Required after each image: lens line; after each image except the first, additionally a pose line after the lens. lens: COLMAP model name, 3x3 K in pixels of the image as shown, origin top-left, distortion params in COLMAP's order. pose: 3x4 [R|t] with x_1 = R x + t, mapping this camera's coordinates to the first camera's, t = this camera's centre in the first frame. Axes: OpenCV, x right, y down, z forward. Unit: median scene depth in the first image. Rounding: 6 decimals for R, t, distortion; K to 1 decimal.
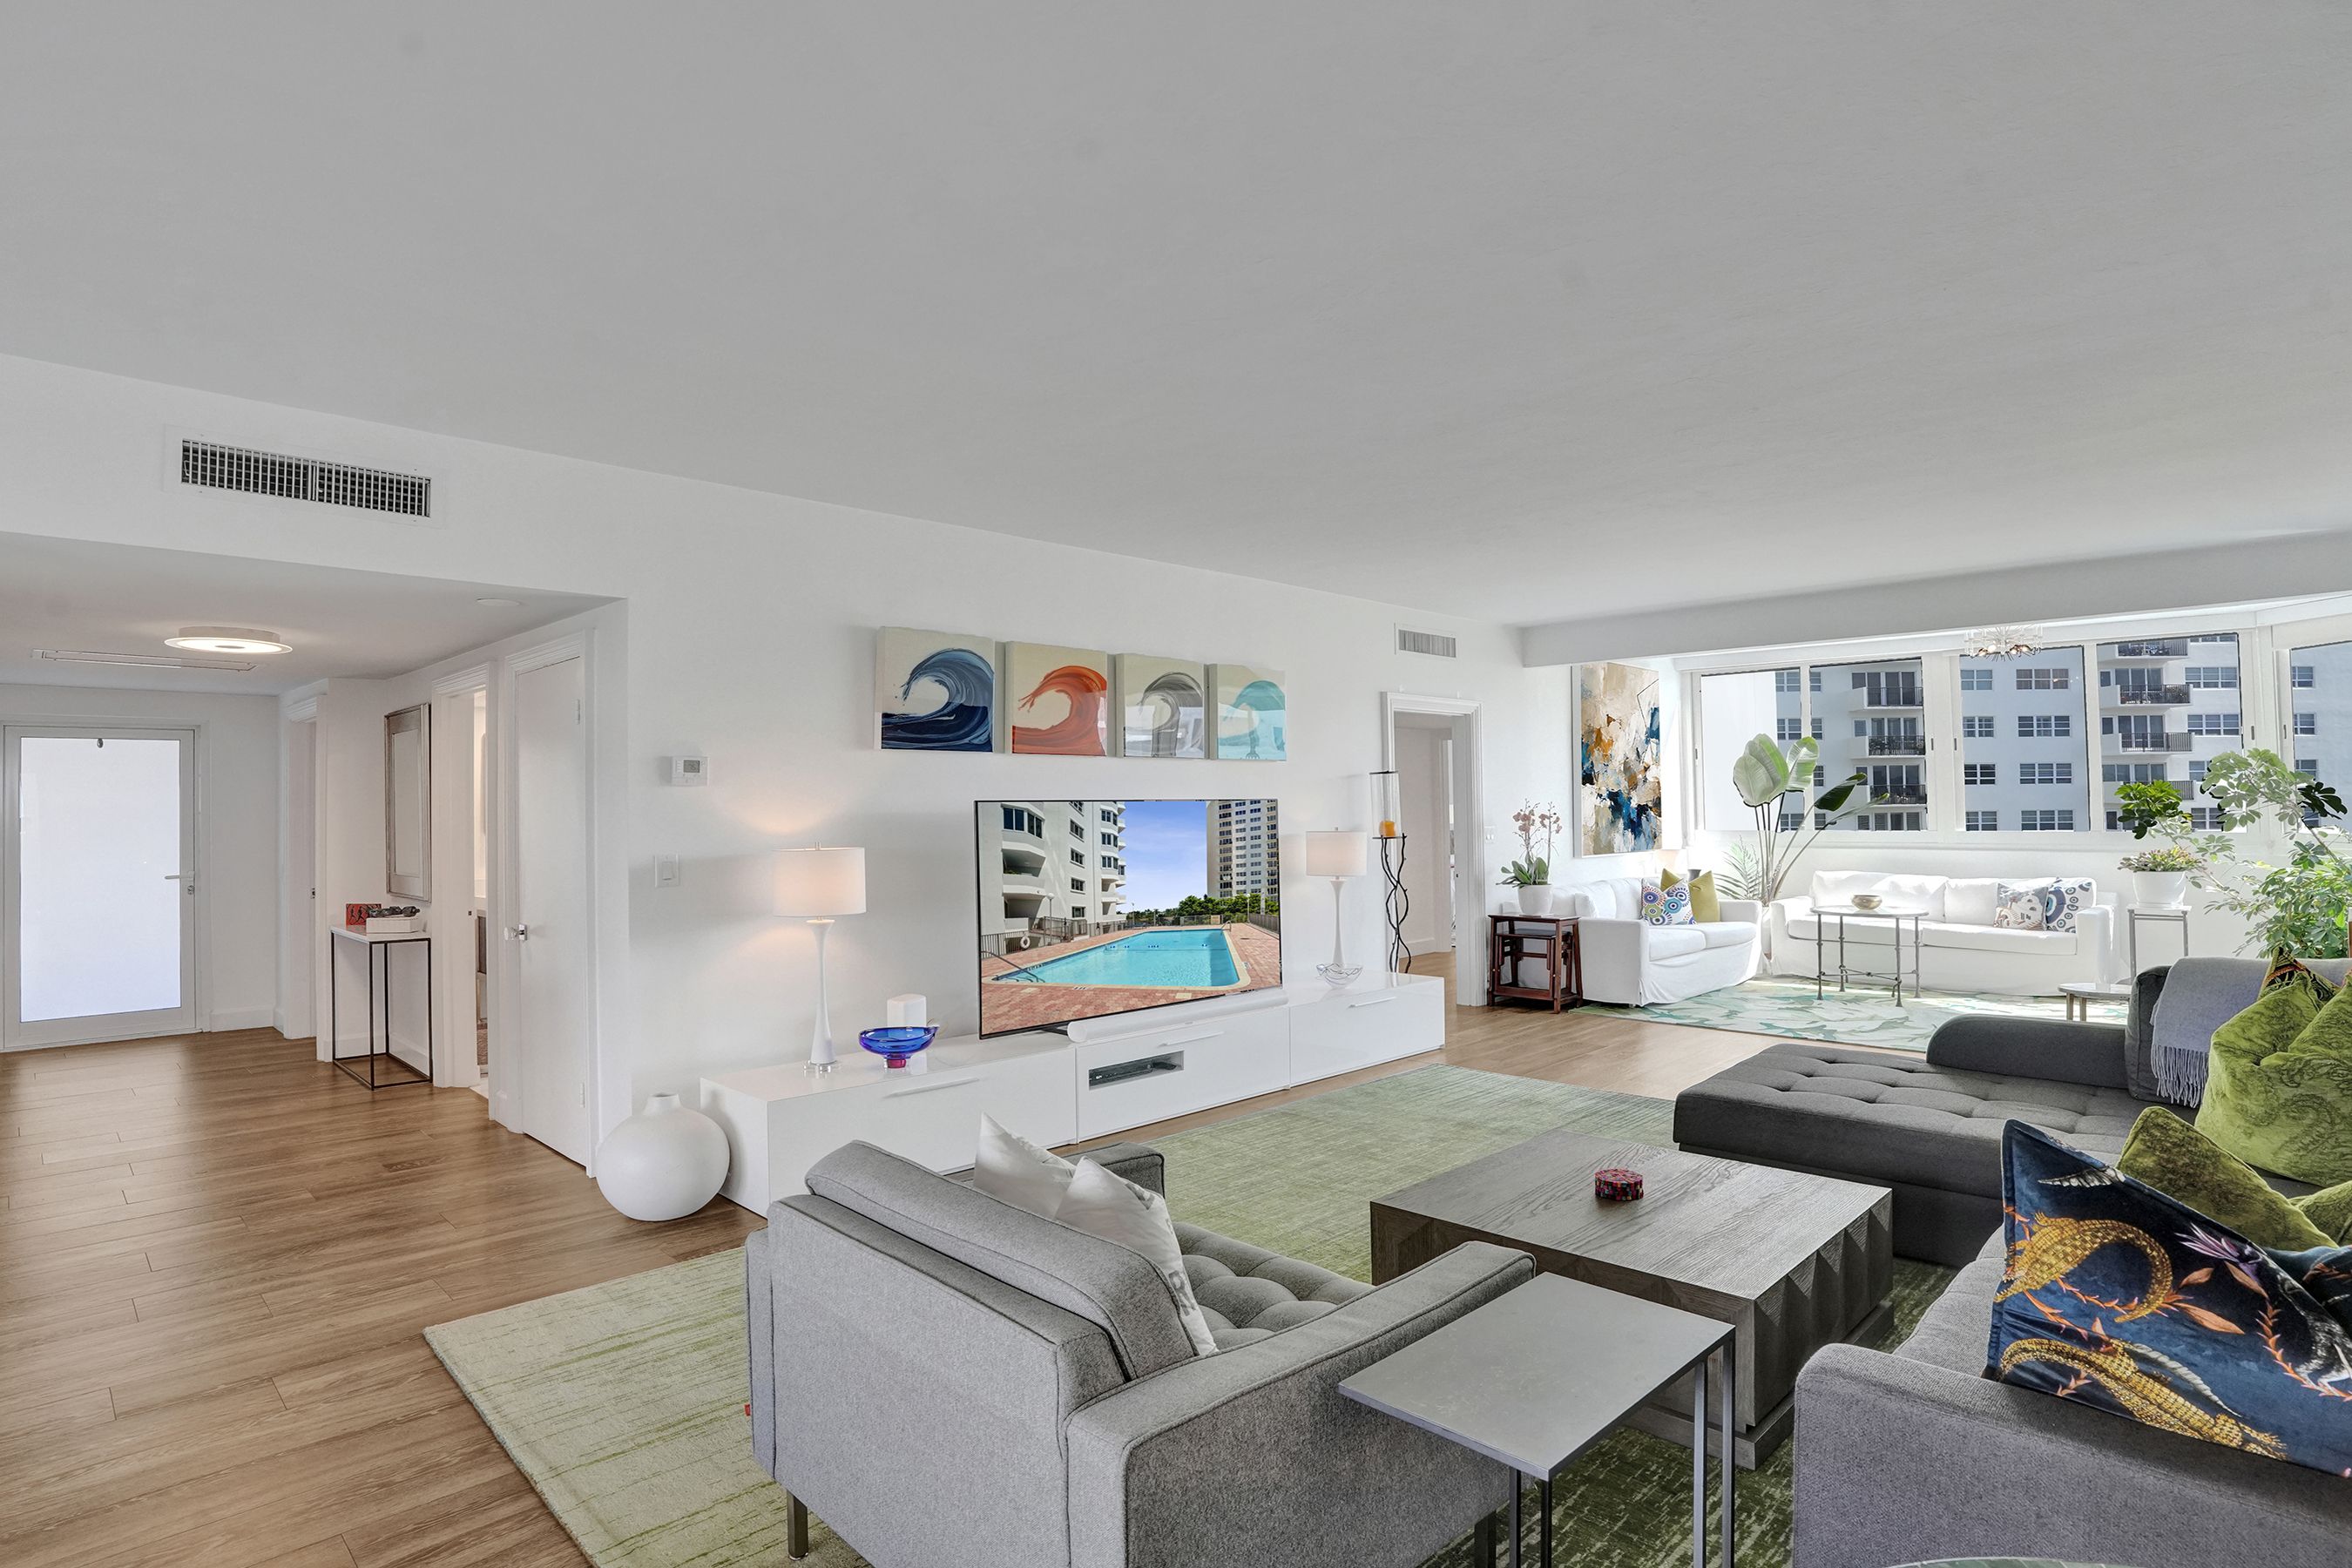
lens RADIAL K [[1236.3, 0, 1186.8], [0, 1236.3, 787.7], [0, 0, 1]] dist [-0.051158, 0.018590]
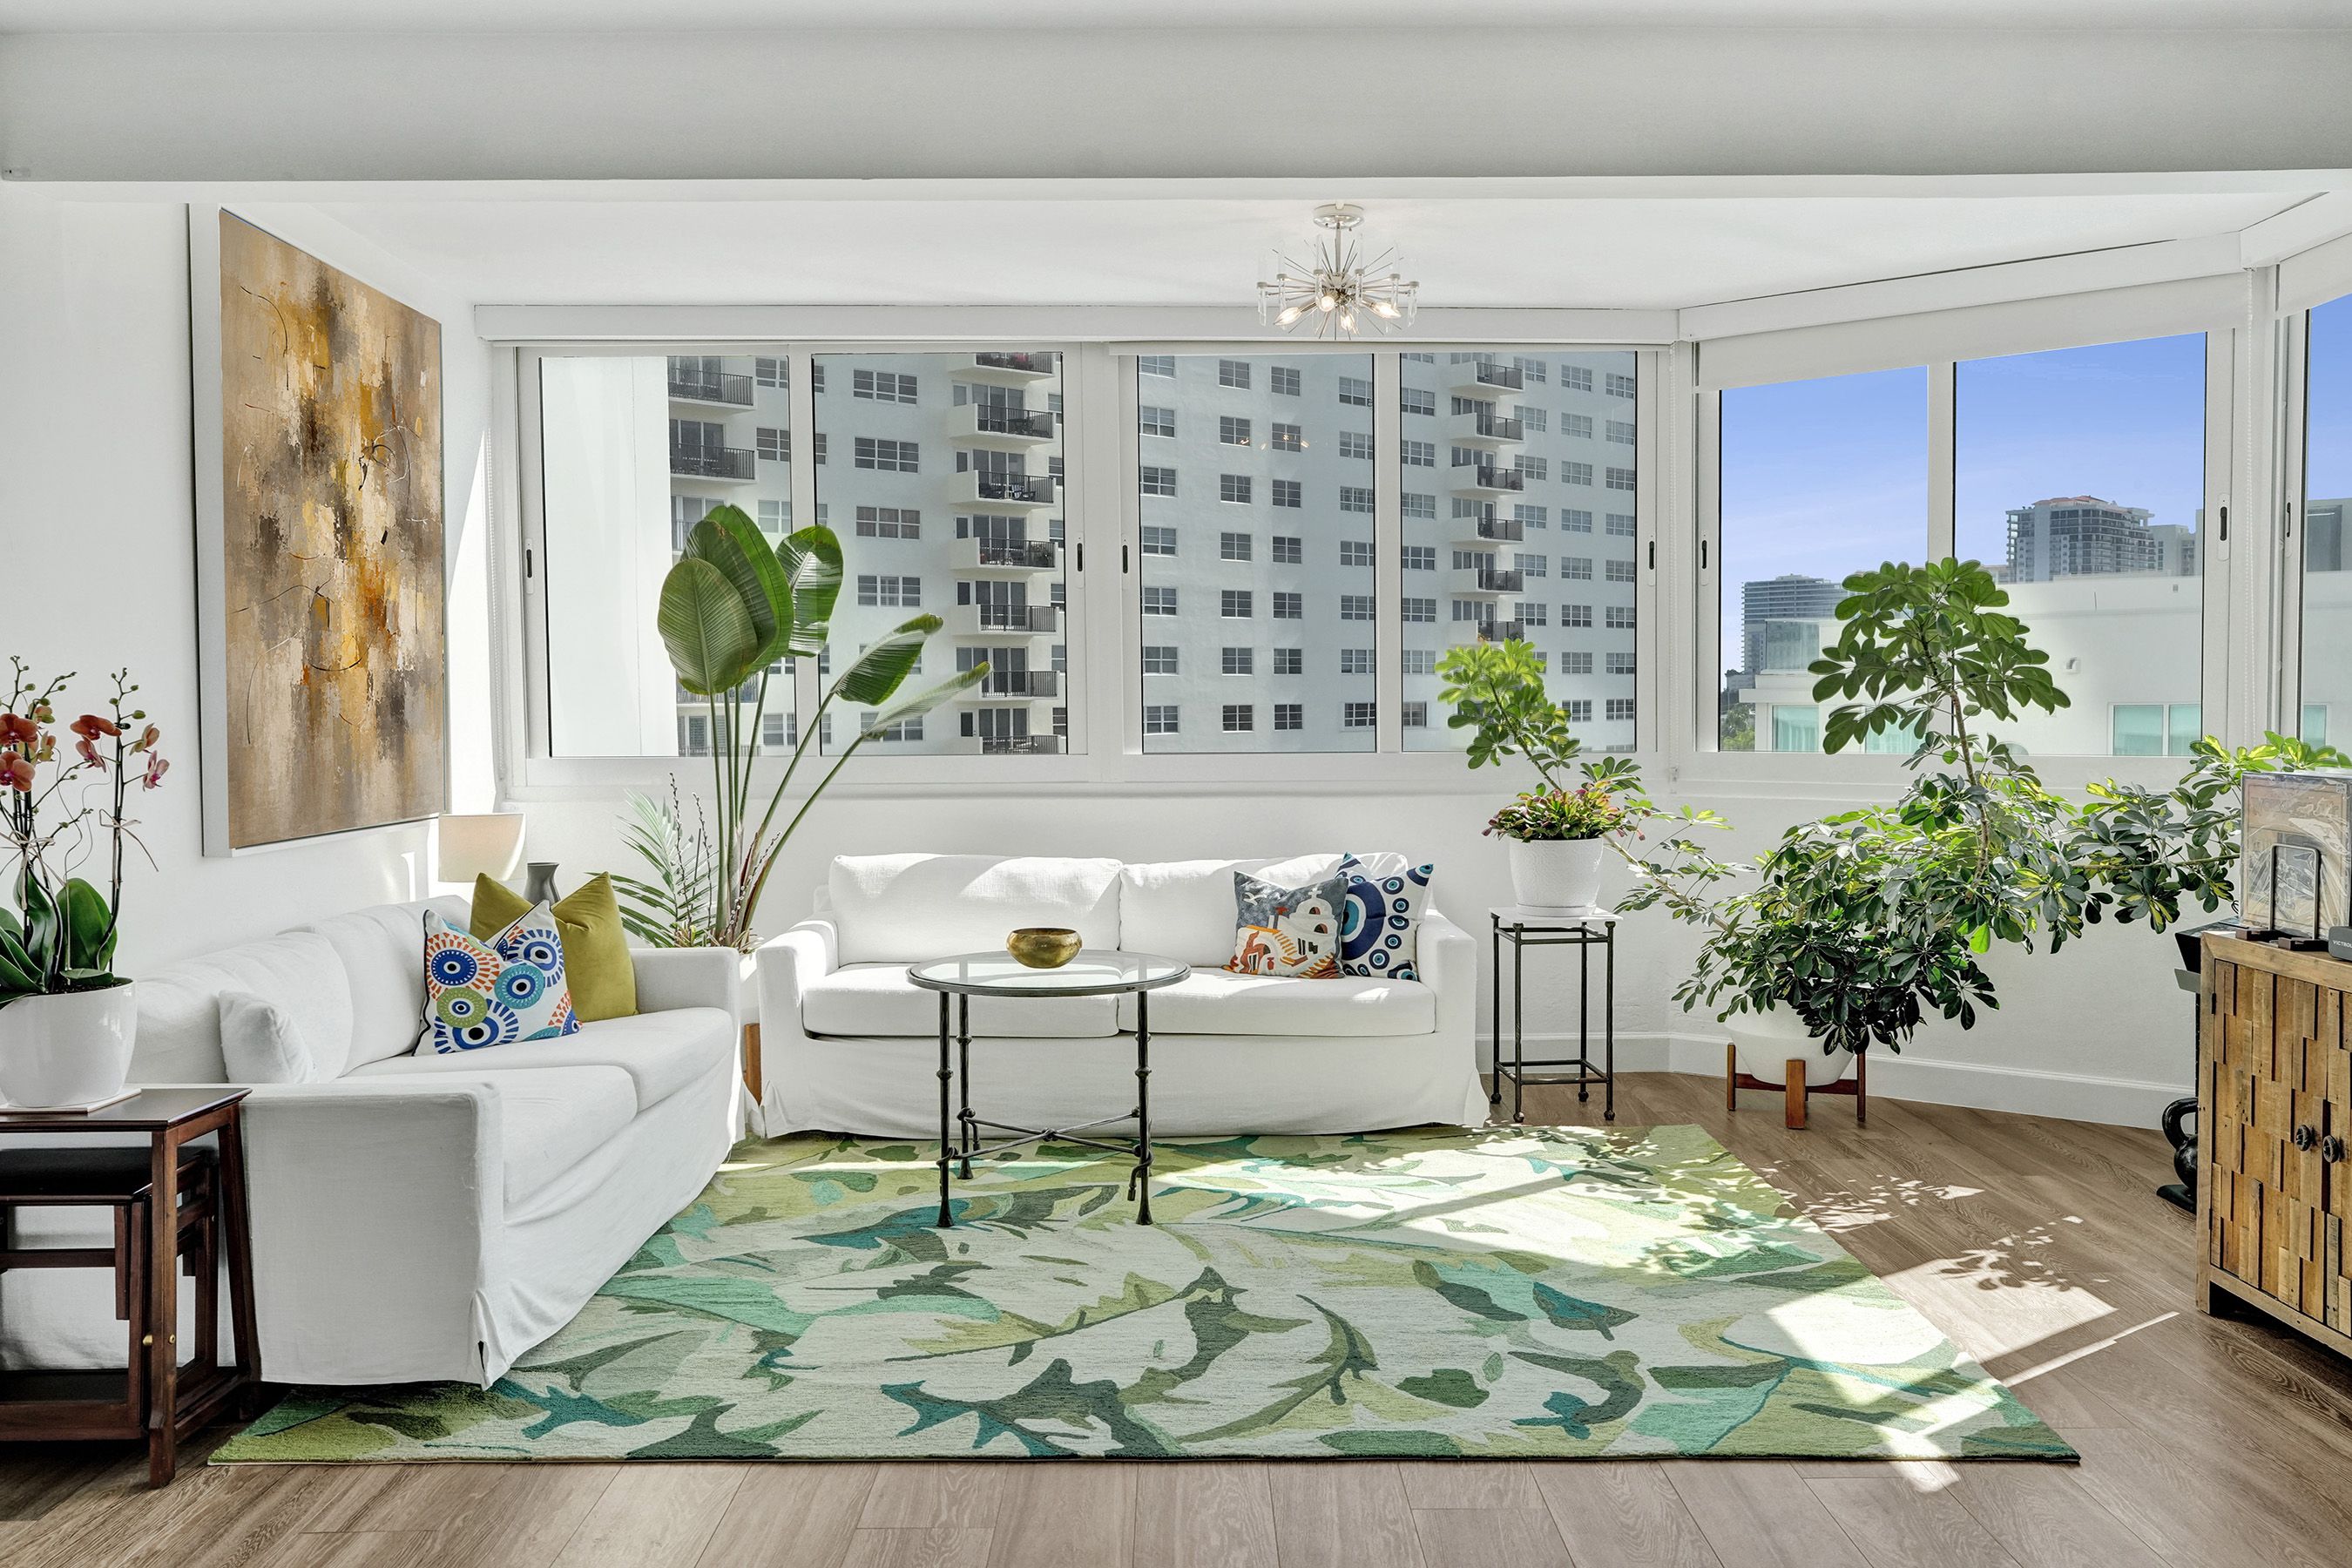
lens RADIAL K [[1966.9, 0, 1186.6], [0, 1966.9, 791.9], [0, 0, 1]] dist [0.010697, -0.001942]
pose [[0.702537, -0.028767, 0.711065, 0.156370], [-0.013040, 0.998495, 0.053279, 0.012660], [-0.711527, -0.046702, 0.701105, 0.545362]]
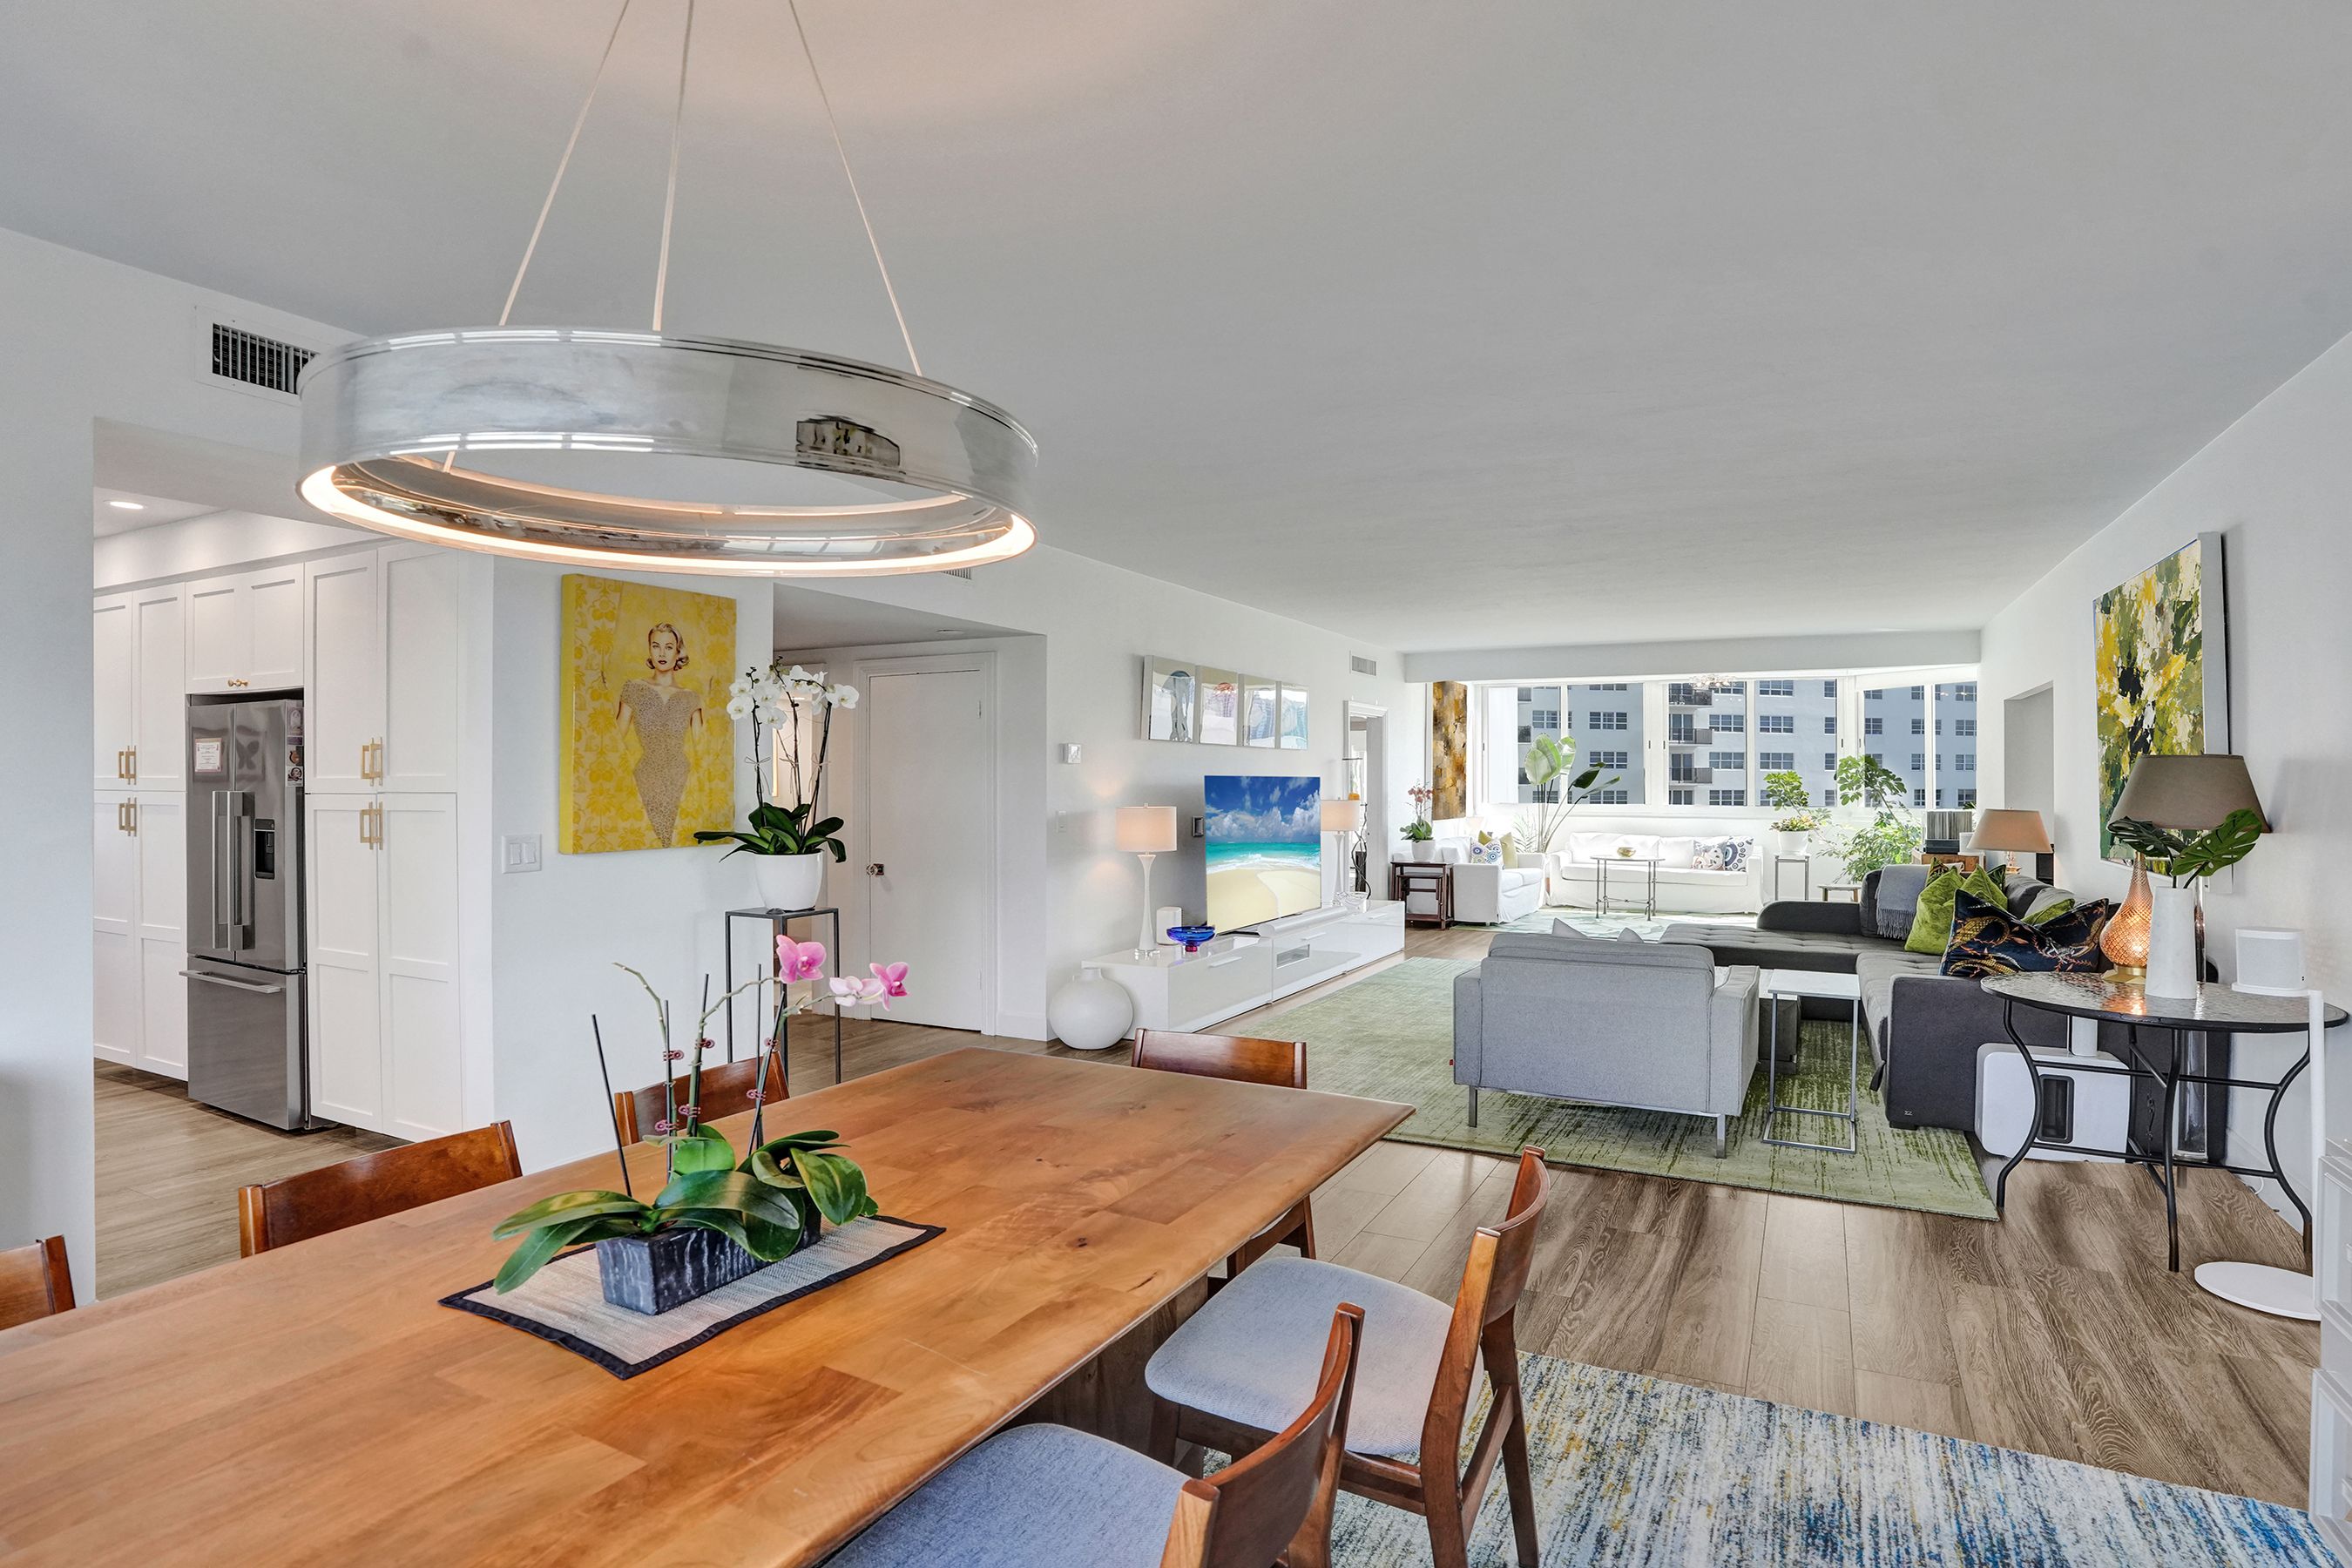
lens RADIAL K [[1236.3, 0, 1189.1], [0, 1236.3, 790.3], [0, 0, 1]] dist [-0.051158, 0.018590]
pose [[0.952252, 0.010306, 0.305139, -0.402458], [-0.017478, 0.999631, 0.020781, -0.002227], [-0.304812, -0.025122, 0.952081, -0.254226]]
